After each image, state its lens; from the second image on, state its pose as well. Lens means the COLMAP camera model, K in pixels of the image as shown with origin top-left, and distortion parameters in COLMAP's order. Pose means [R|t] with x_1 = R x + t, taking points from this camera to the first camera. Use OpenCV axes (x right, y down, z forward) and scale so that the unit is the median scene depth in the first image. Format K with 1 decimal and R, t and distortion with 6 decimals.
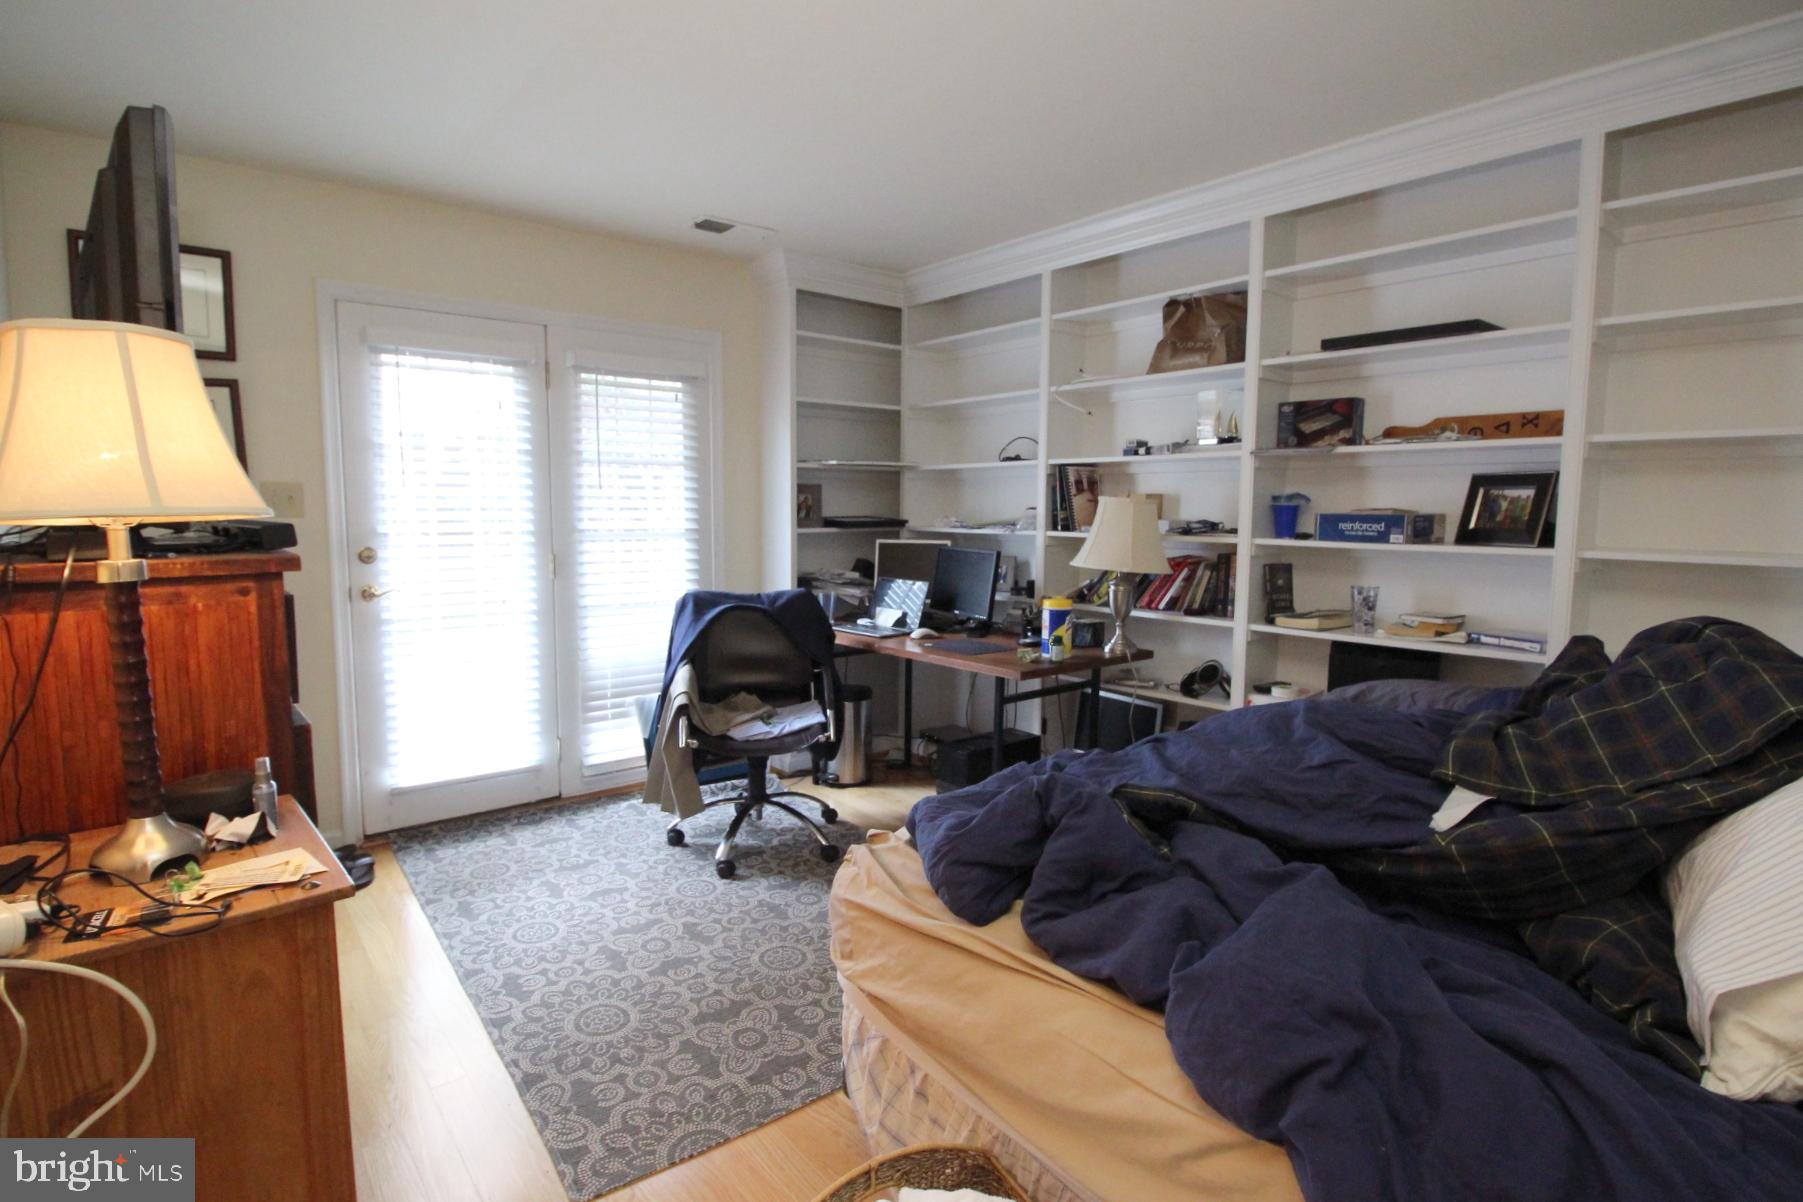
lens RADIAL K [[851.8, 0, 889.3], [0, 851.8, 588.7], [0, 0, 1]] dist [0.002462, -0.015181]
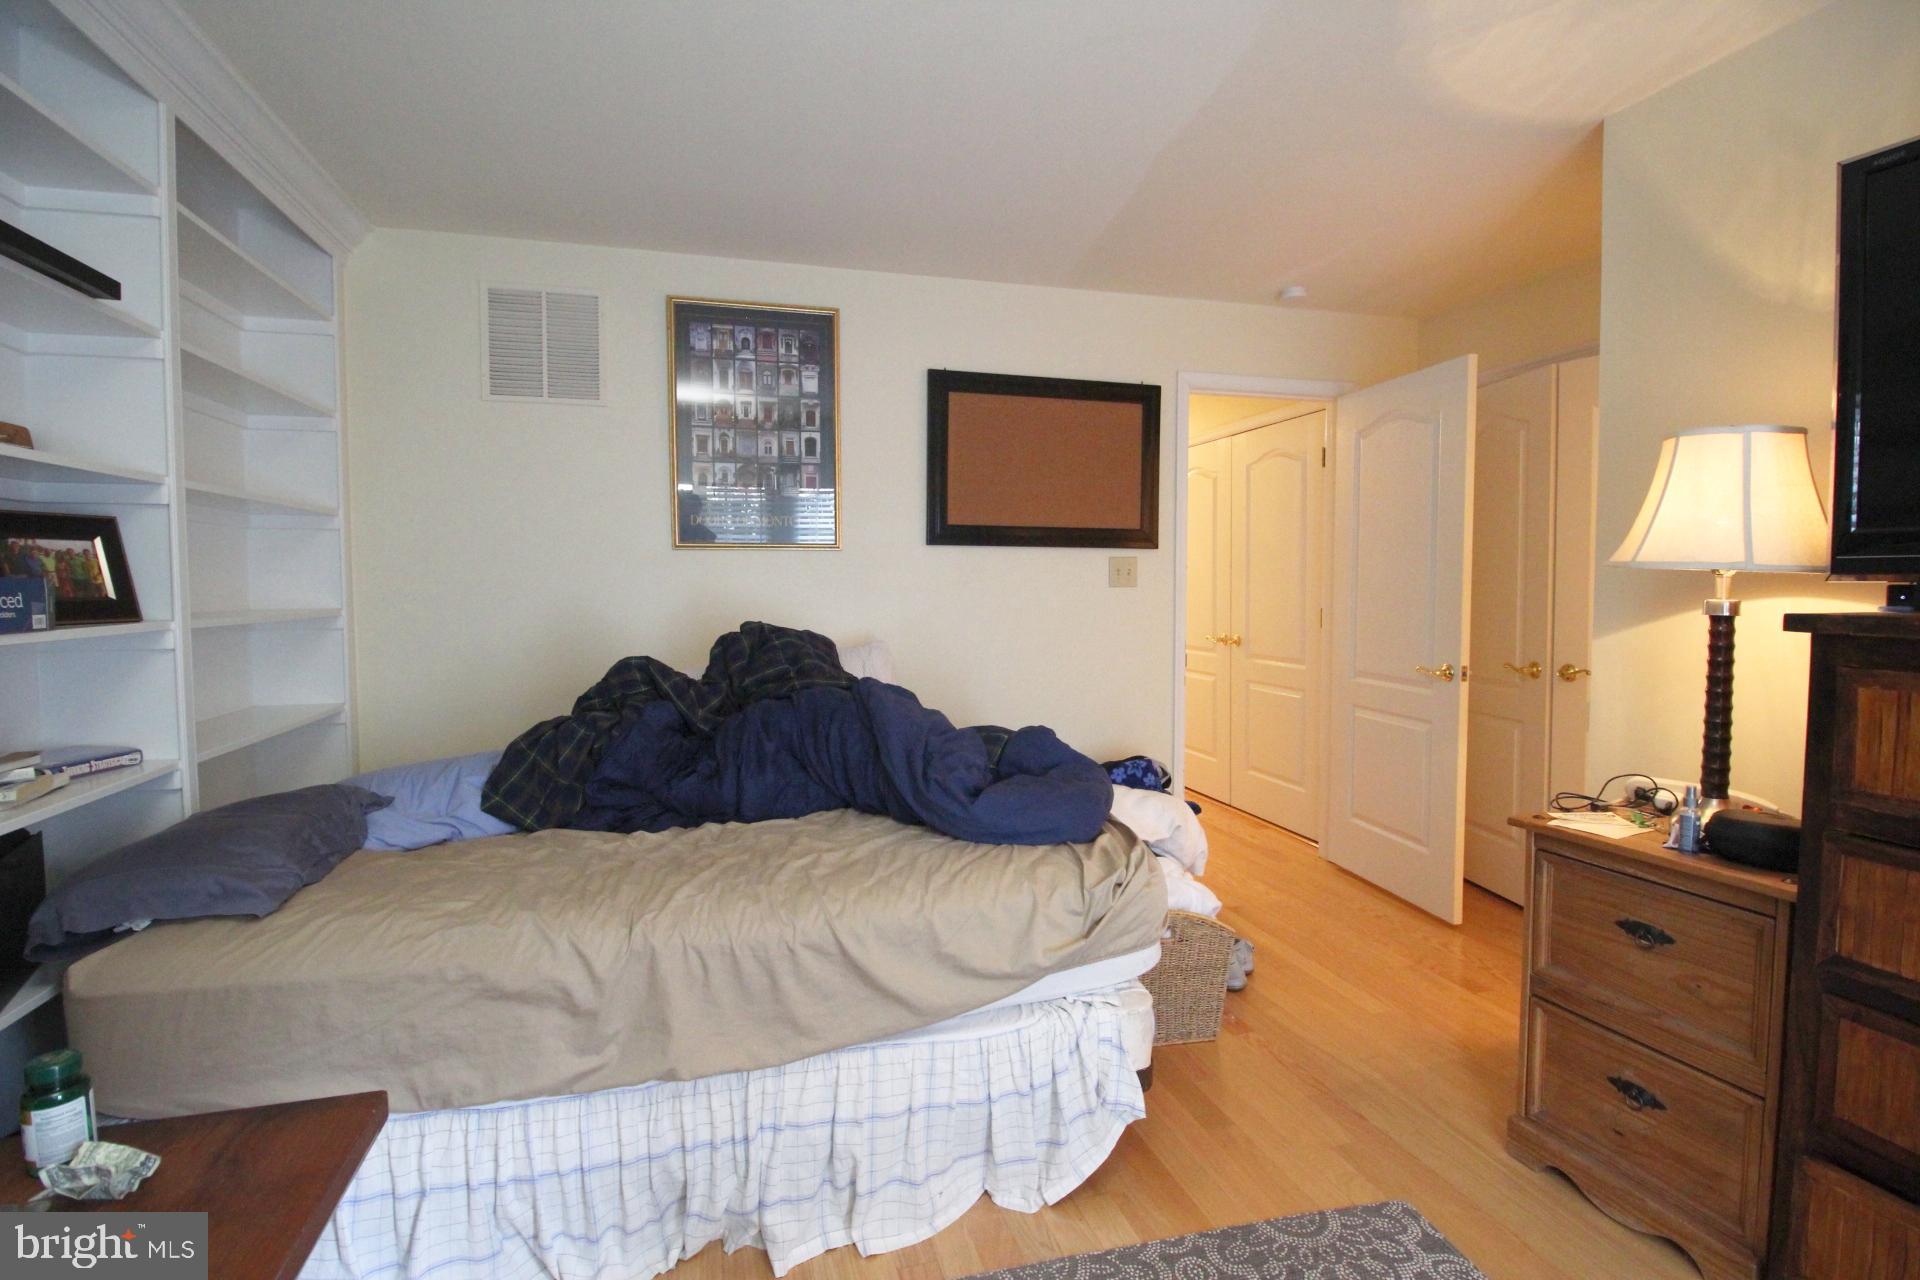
lens RADIAL K [[907.1, 0, 947.0], [0, 907.1, 626.9], [0, 0, 1]] dist [0.002462, -0.015181]
pose [[-0.914348, -0.019524, 0.404459, -0.181121], [0.041587, 0.989028, 0.141756, -0.119836], [-0.402789, 0.146434, -0.903503, 1.366366]]
